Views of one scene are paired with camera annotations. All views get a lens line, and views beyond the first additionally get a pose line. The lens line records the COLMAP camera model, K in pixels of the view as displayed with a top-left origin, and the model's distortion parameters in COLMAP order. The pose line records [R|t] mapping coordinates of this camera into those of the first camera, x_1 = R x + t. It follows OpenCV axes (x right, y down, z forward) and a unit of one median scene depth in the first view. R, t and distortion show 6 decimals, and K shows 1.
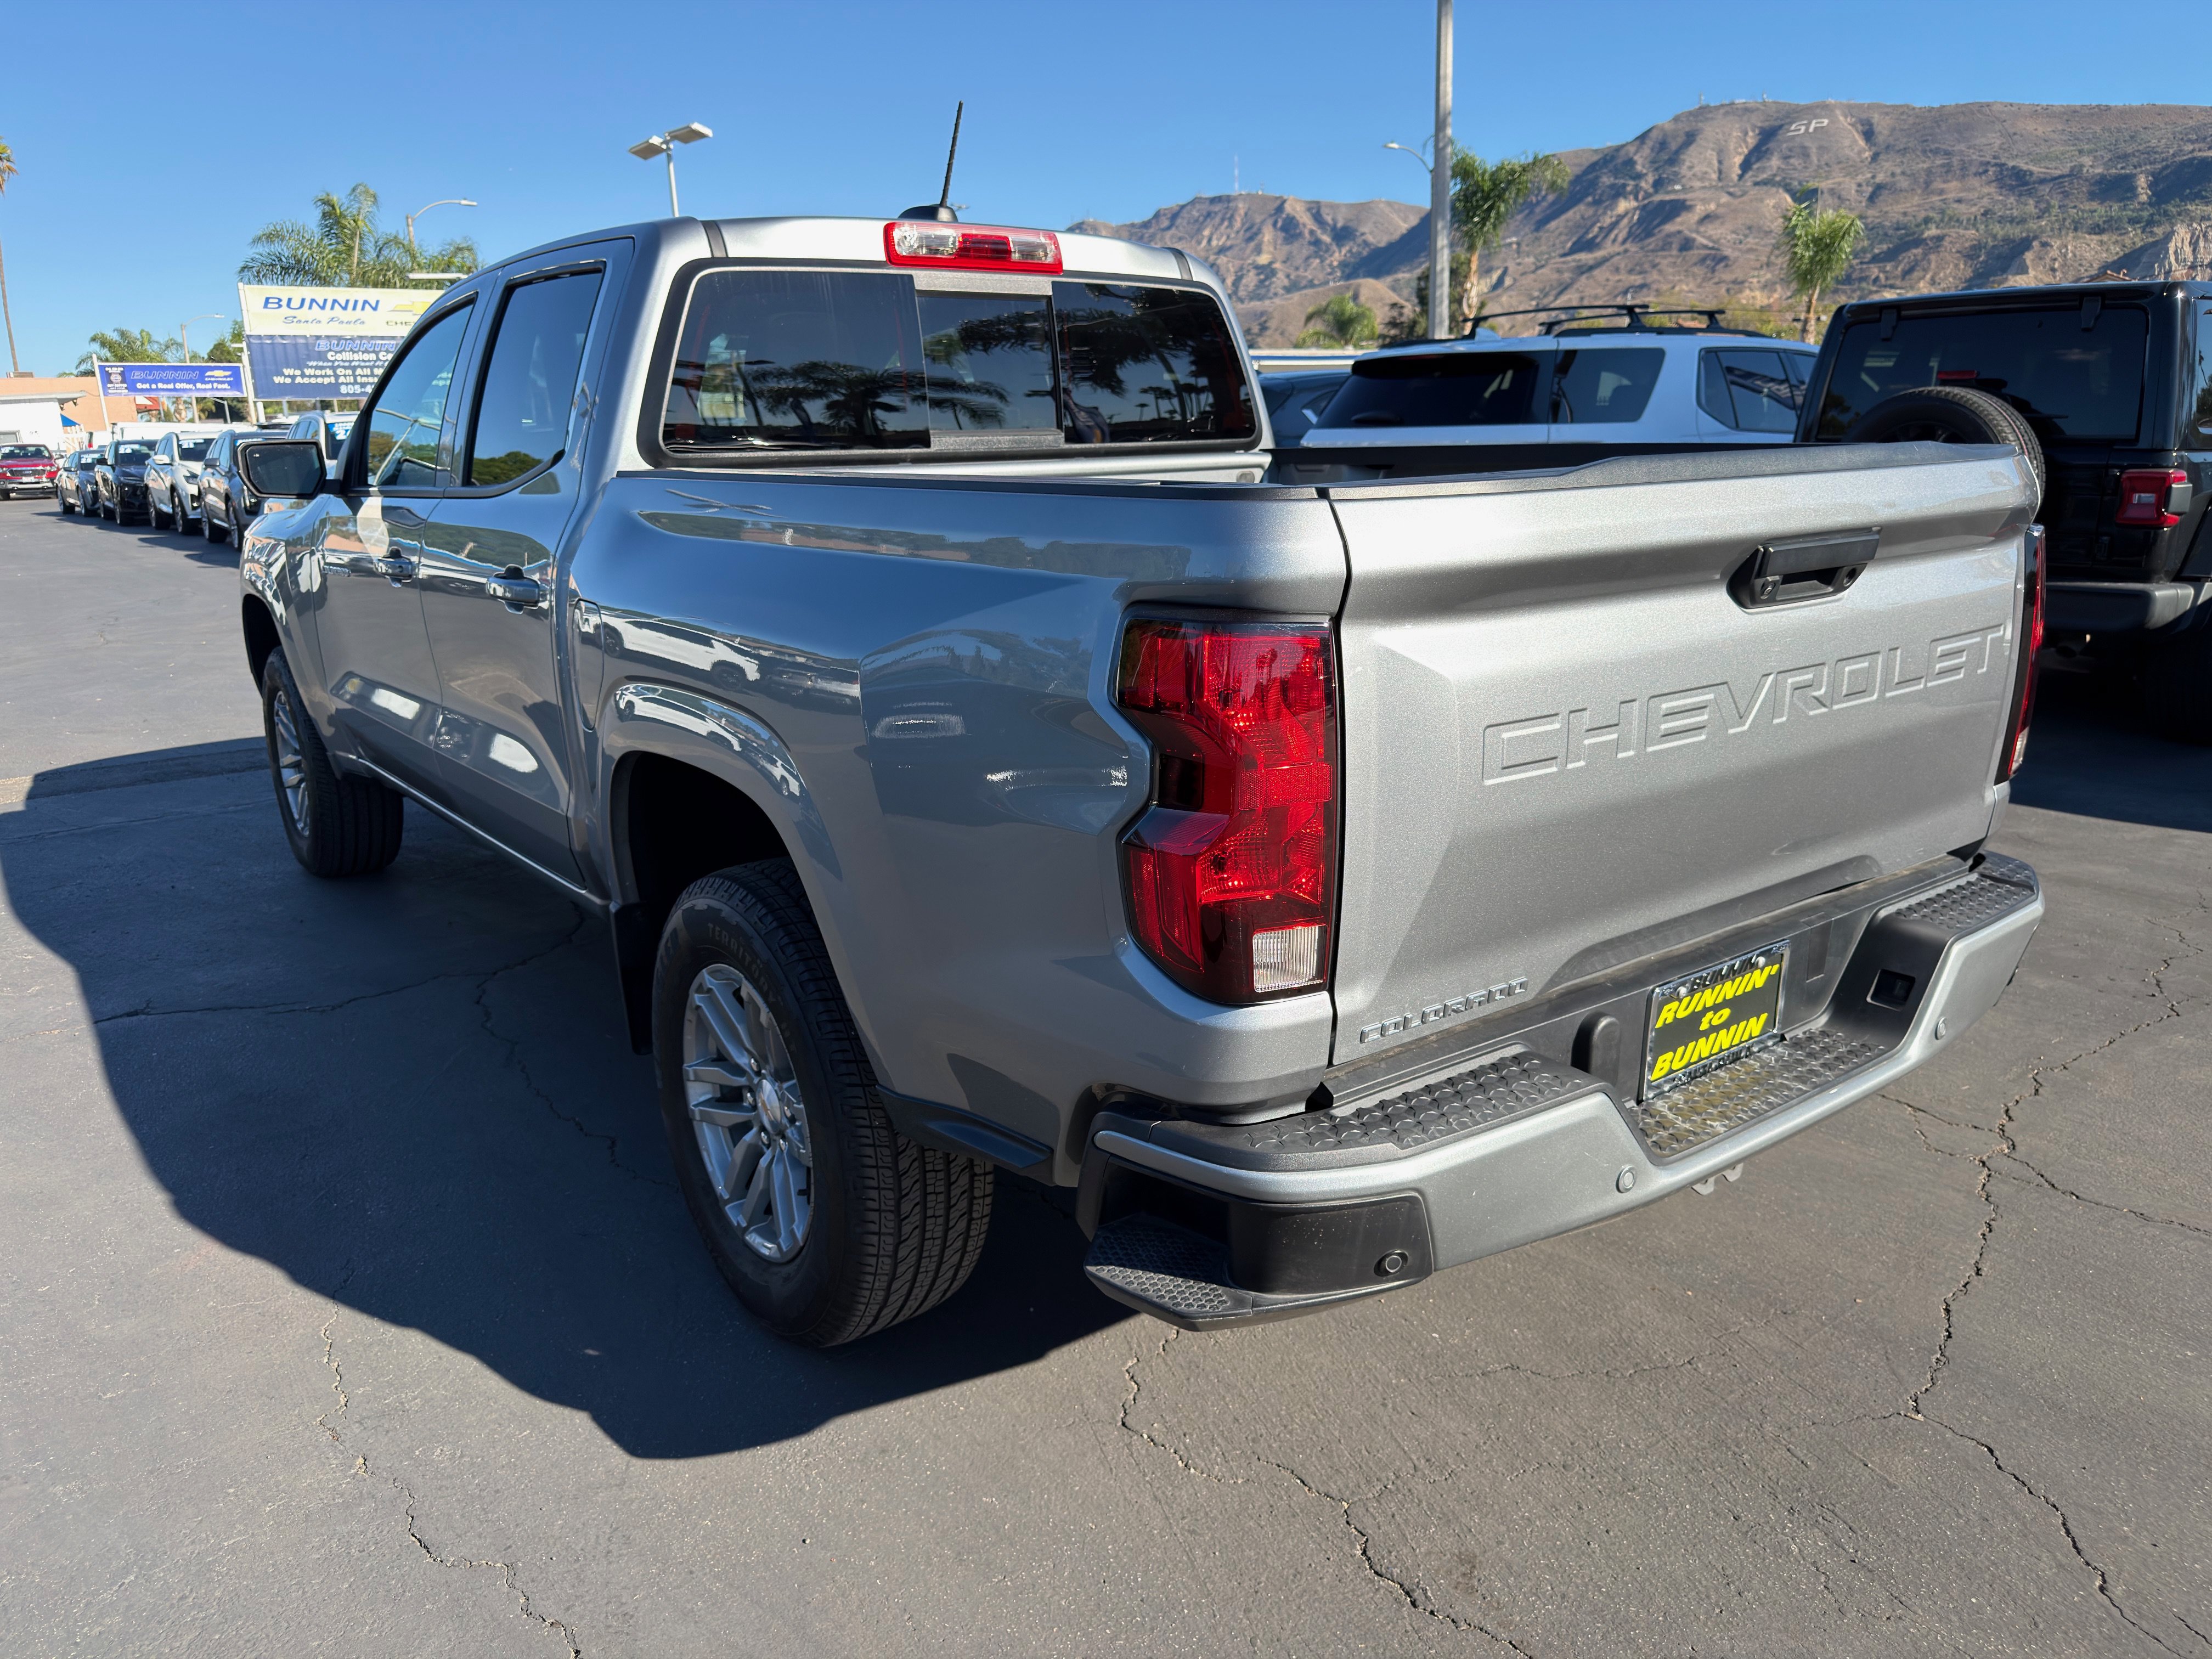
lens RADIAL K [[1616.3, 0, 1093.5], [0, 1616.3, 767.9], [0, 0, 1]] dist [0.000609, 0.001235]
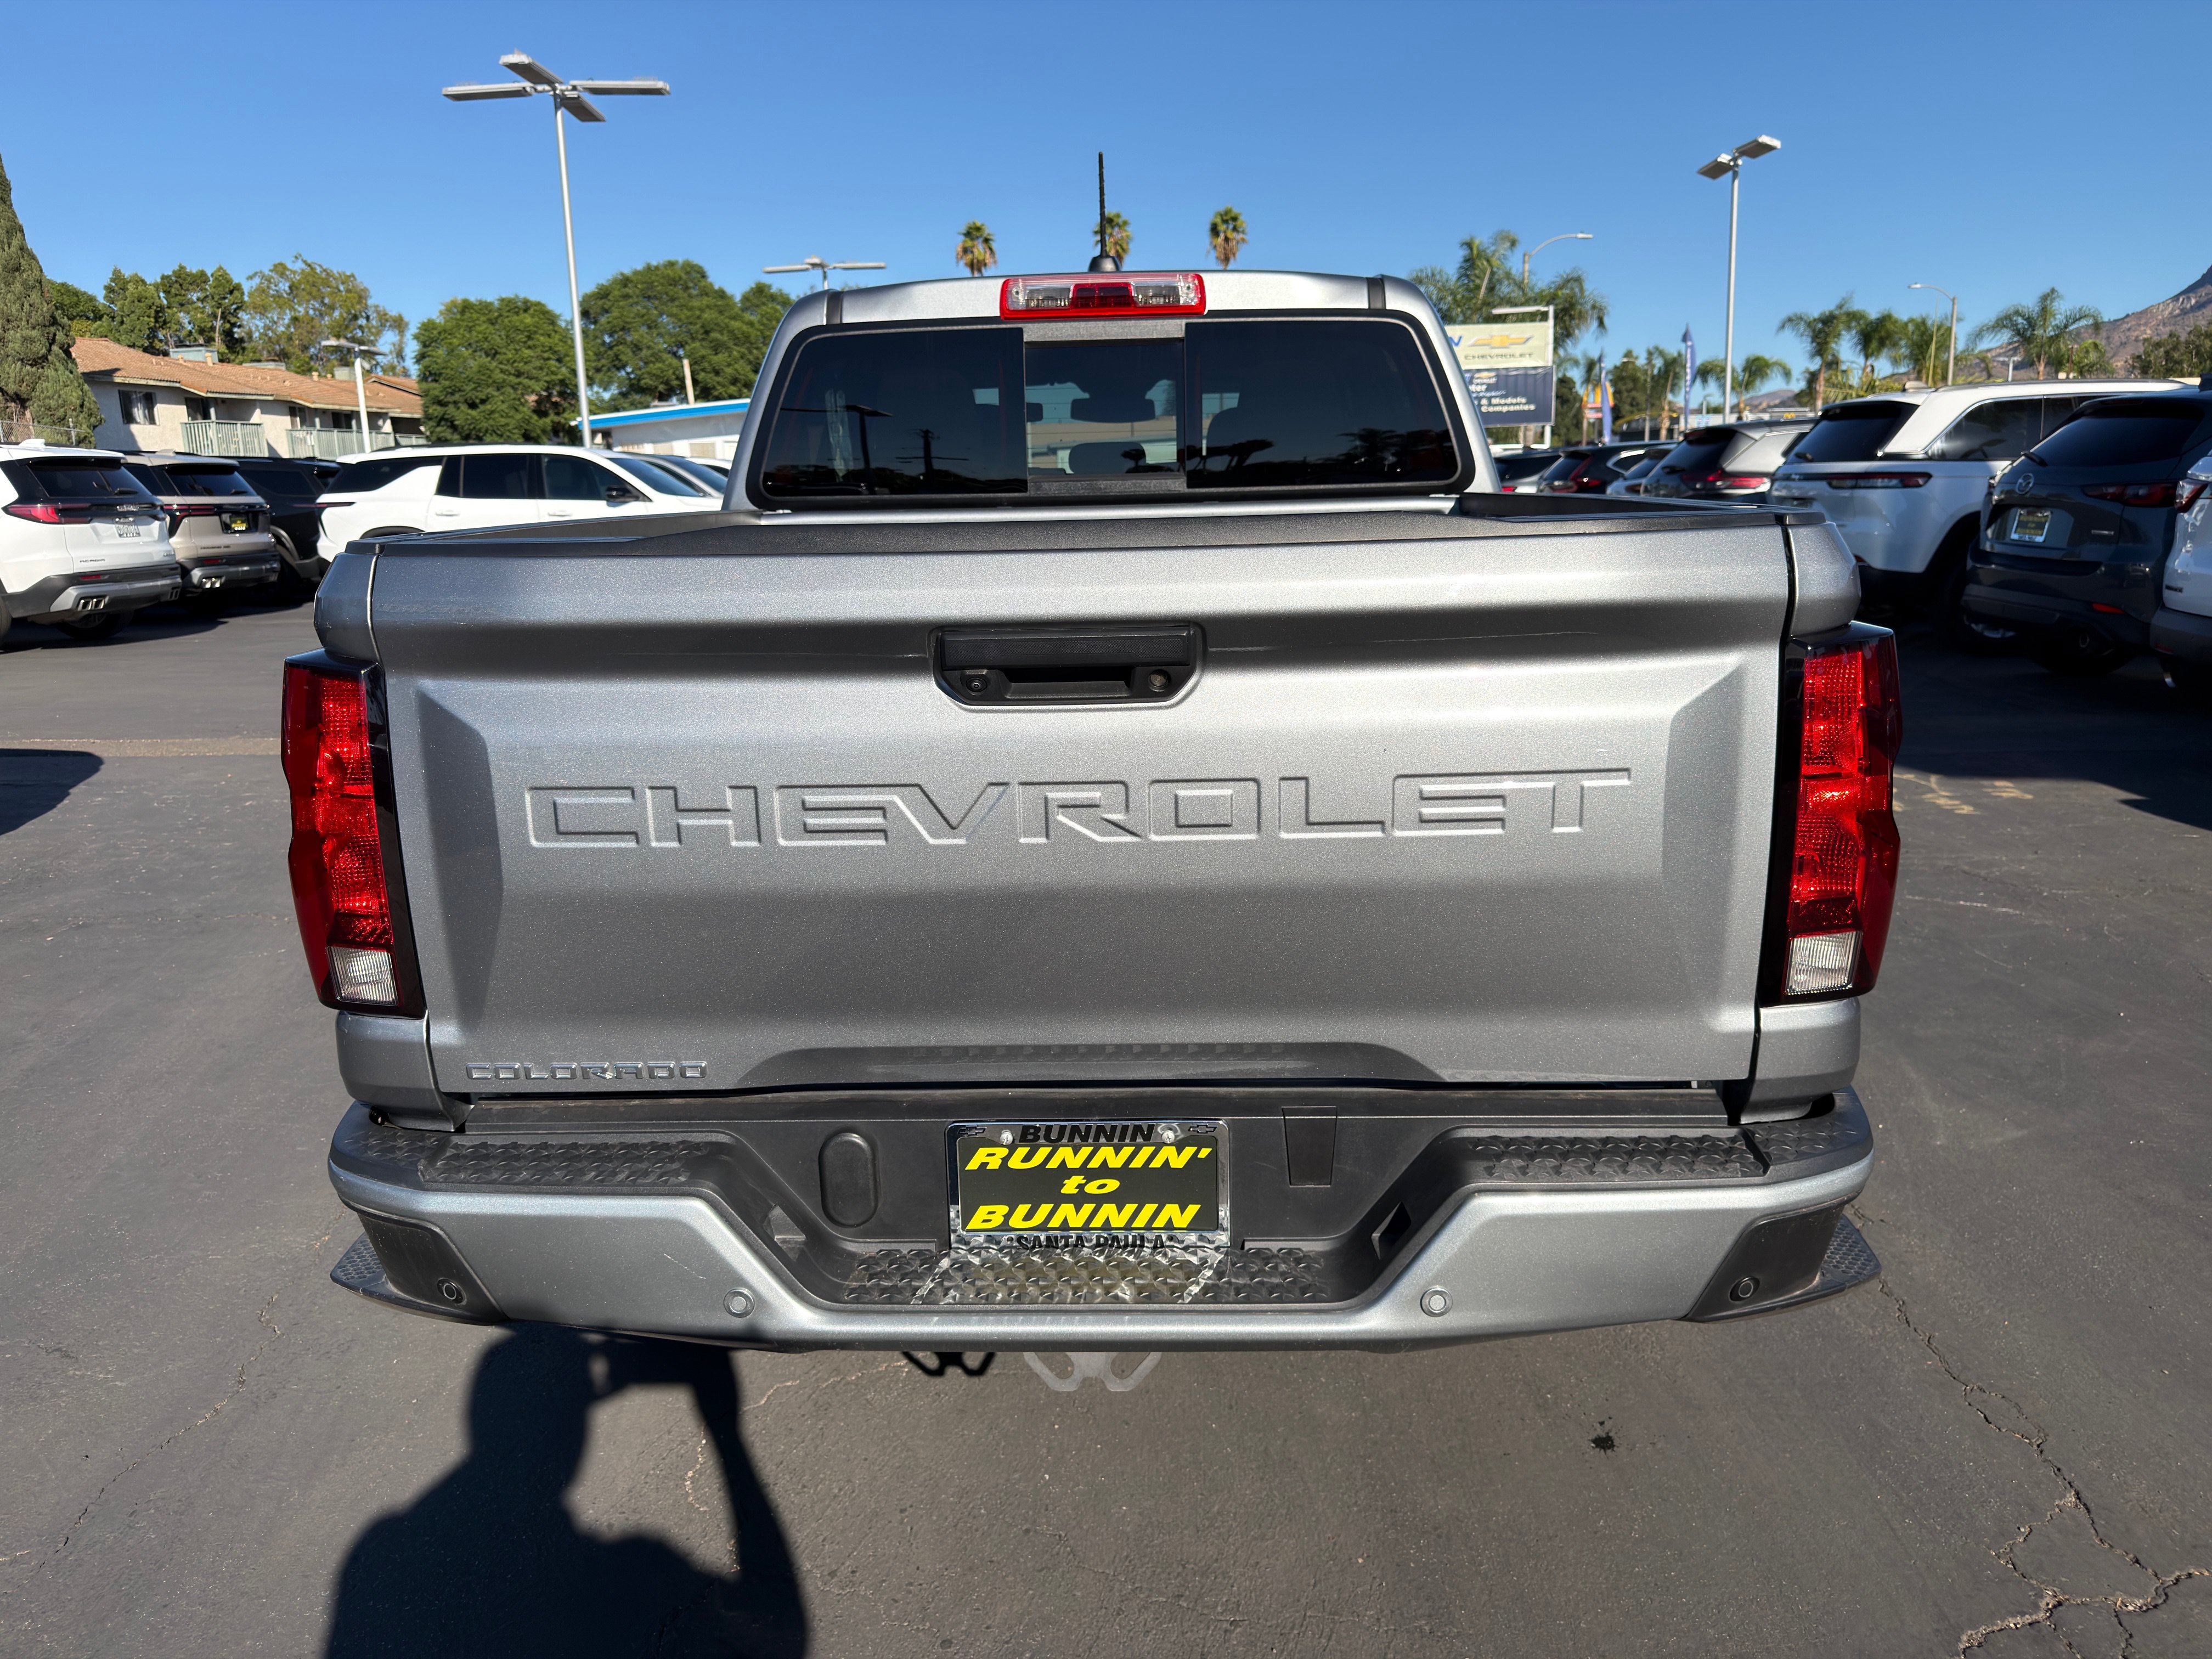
lens RADIAL K [[1576.7, 0, 1078.4], [0, 1576.7, 772.3], [0, 0, 1]] dist [0.019559, -0.020873]
pose [[0.779558, 0.115411, -0.615605, 0.582346], [-0.119539, 0.992225, 0.034642, -0.058621], [0.614816, 0.046583, 0.787293, 0.229294]]
